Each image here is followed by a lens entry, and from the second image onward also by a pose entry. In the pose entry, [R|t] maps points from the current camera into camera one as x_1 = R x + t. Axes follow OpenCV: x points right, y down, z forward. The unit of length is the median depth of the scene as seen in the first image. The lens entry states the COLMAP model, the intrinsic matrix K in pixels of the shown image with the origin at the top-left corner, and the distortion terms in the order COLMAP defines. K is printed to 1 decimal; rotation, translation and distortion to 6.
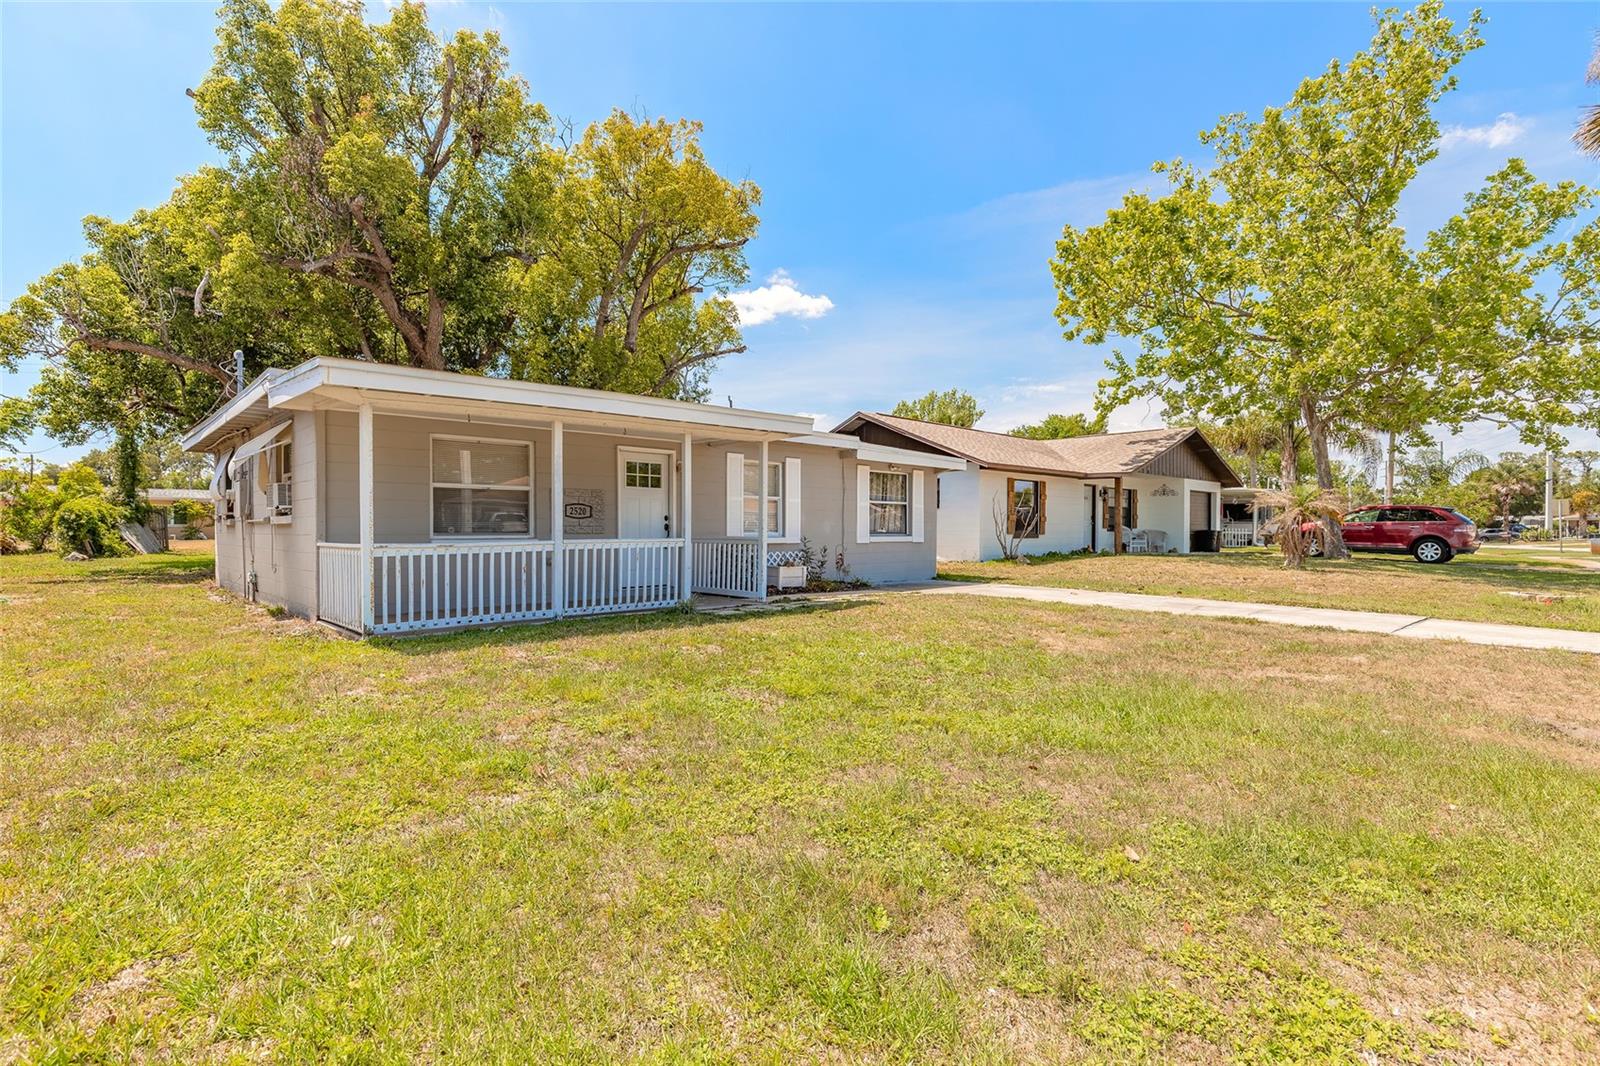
lens RADIAL K [[787.5, 0, 812.1], [0, 787.5, 540.9], [0, 0, 1]] dist [-0.014274, -0.001196]
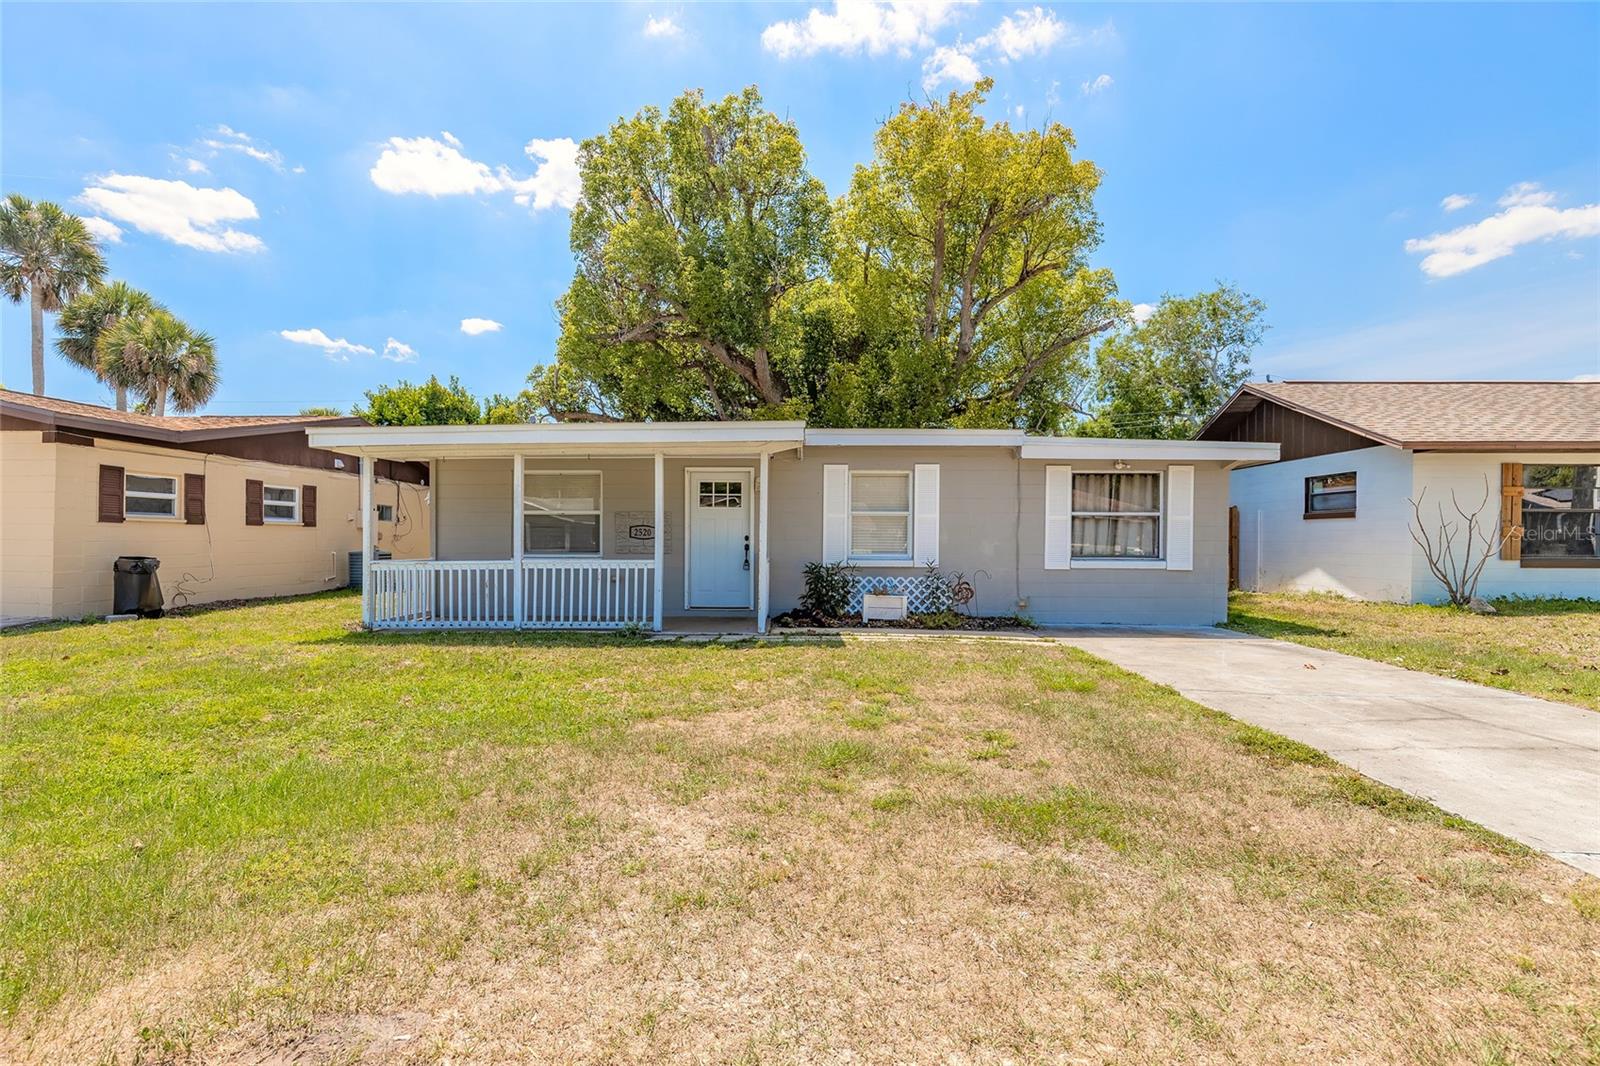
lens RADIAL K [[787.5, 0, 798.6], [0, 787.5, 537.4], [0, 0, 1]] dist [-0.014274, -0.001196]
pose [[0.677444, 0.006163, -0.735549, 0.570857], [-0.015871, 0.999855, -0.006239, -0.024336], [0.735403, 0.015900, 0.677443, 0.391230]]
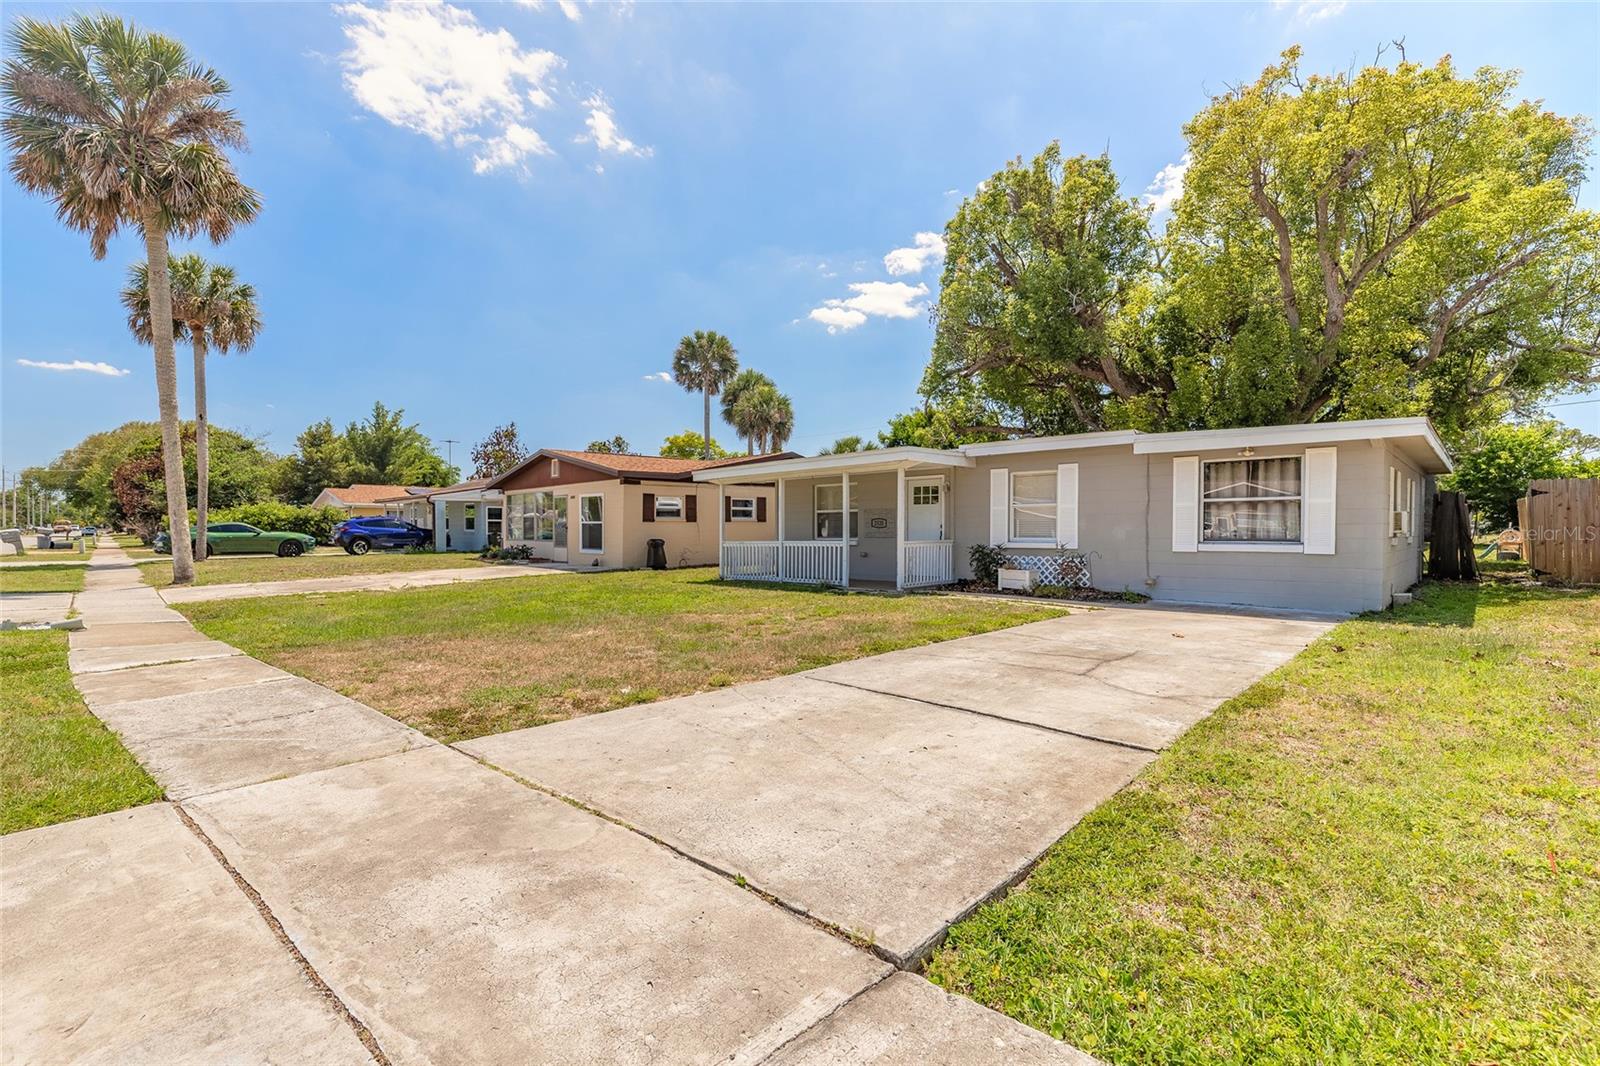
lens RADIAL K [[722.5, 0, 798.5], [0, 722.5, 527.1], [0, 0, 1]] dist [0.008879, -0.000210]
pose [[0.002707, 0.004347, -0.999987, 1.037940], [-0.004732, 0.999979, 0.004334, -0.031558], [0.999985, 0.004720, 0.002727, 0.753846]]
